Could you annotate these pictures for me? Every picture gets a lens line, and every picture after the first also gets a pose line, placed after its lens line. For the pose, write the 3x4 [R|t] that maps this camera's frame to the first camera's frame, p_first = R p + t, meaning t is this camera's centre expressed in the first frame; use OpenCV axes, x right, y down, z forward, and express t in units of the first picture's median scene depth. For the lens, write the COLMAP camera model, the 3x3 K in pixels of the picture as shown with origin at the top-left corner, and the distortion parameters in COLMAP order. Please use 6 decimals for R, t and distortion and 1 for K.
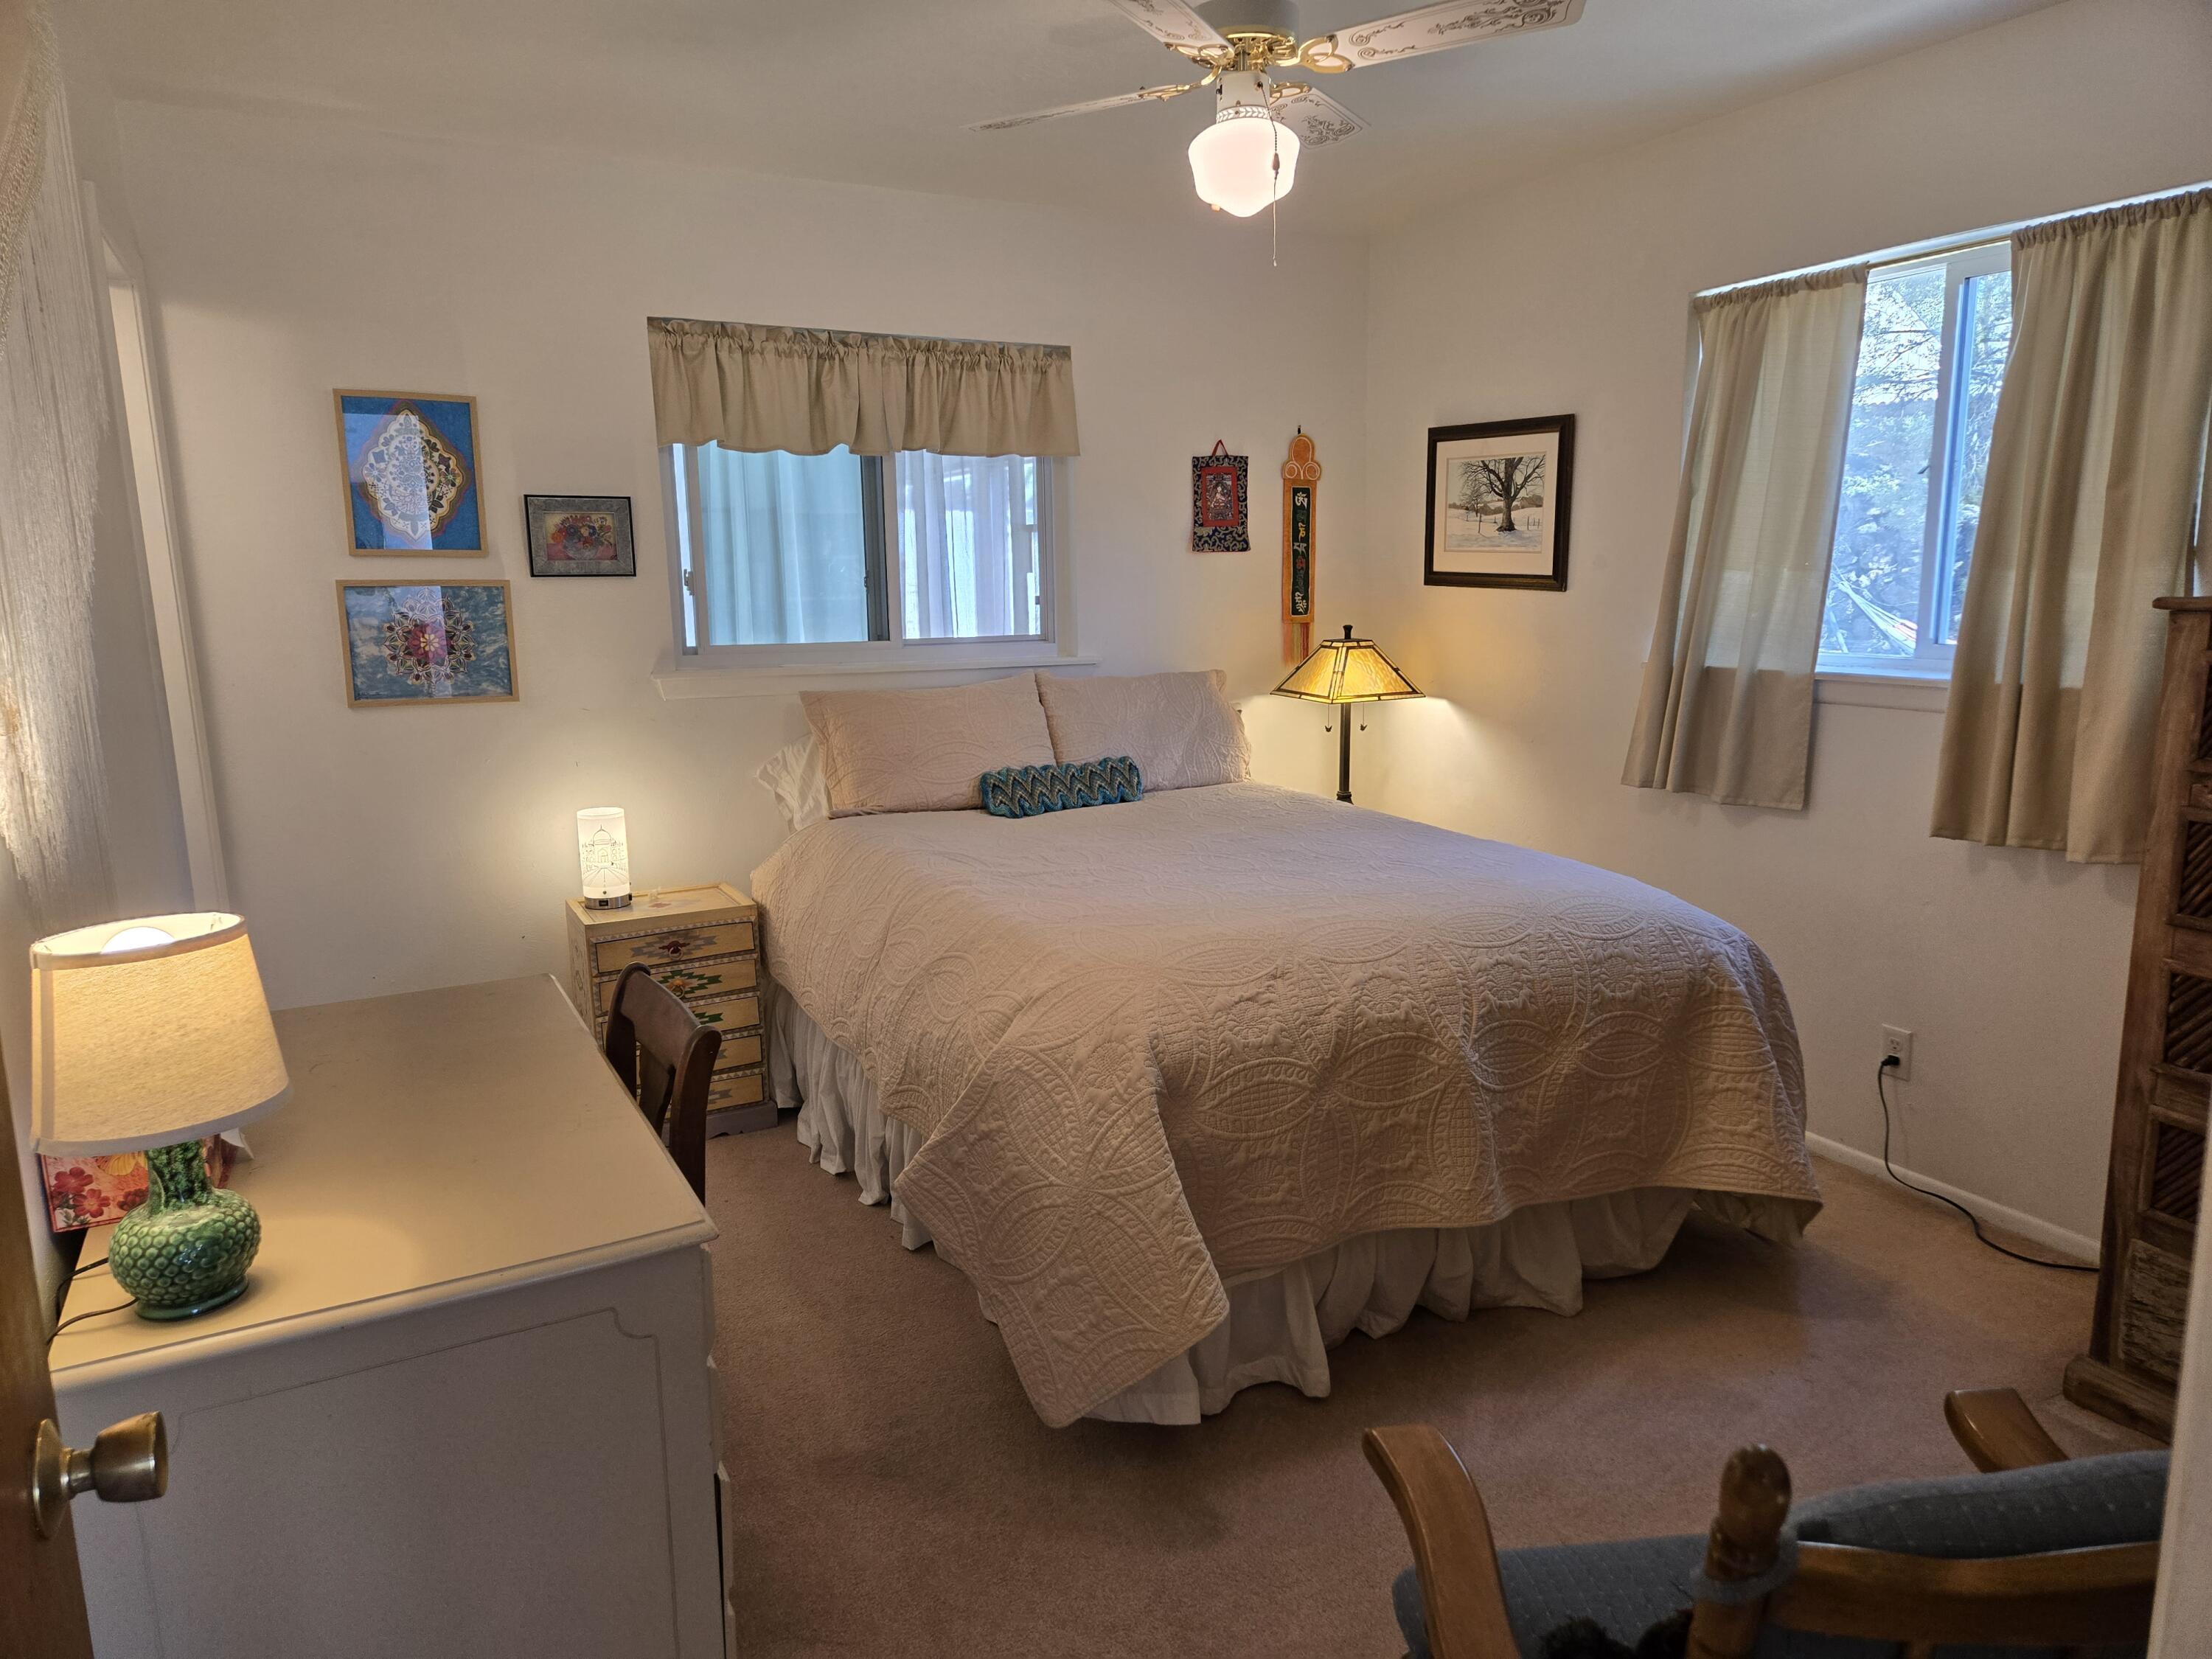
lens RADIAL K [[1504.9, 0, 1113.6], [0, 1504.9, 871.1], [0, 0, 1]] dist [0.065849, -0.012718]
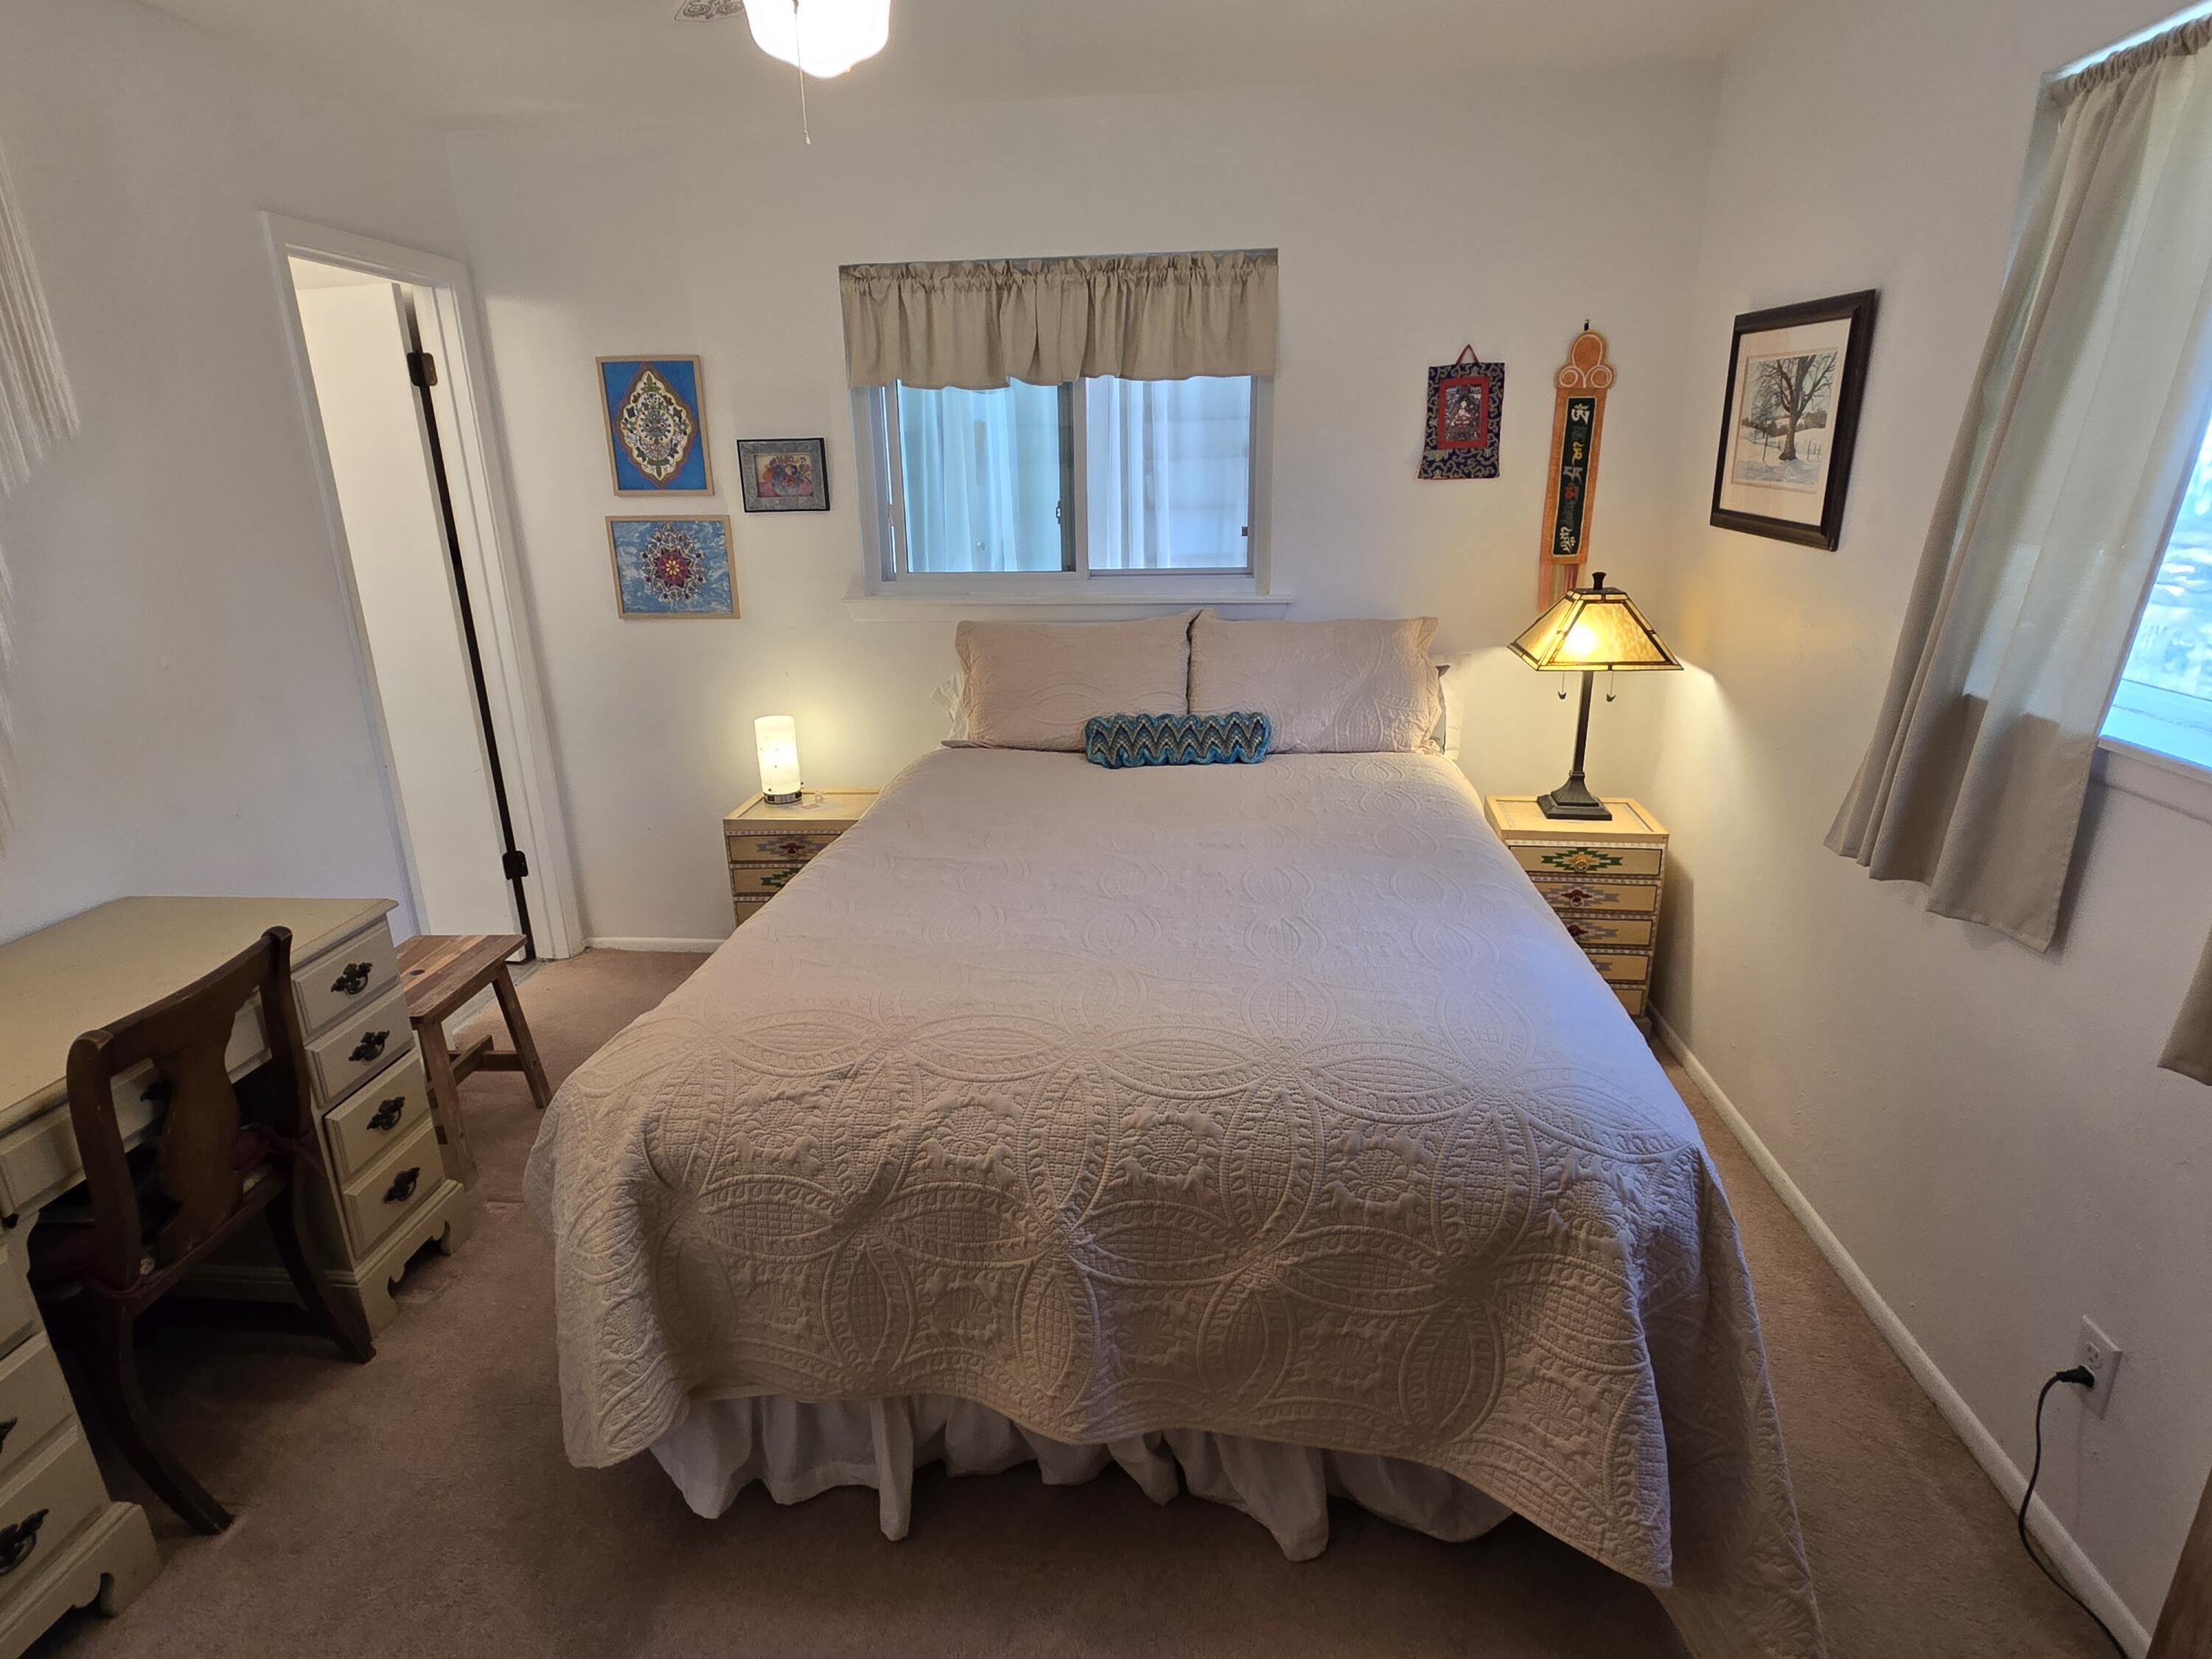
lens RADIAL K [[1186.9, 0, 1069.6], [0, 1186.9, 861.8], [0, 0, 1]] dist [0.001474, 0.003642]
pose [[0.828886, 0.176945, -0.530696, 0.339530], [-0.099958, 0.980238, 0.170710, -0.106717], [0.550414, -0.088452, 0.830193, 0.345267]]
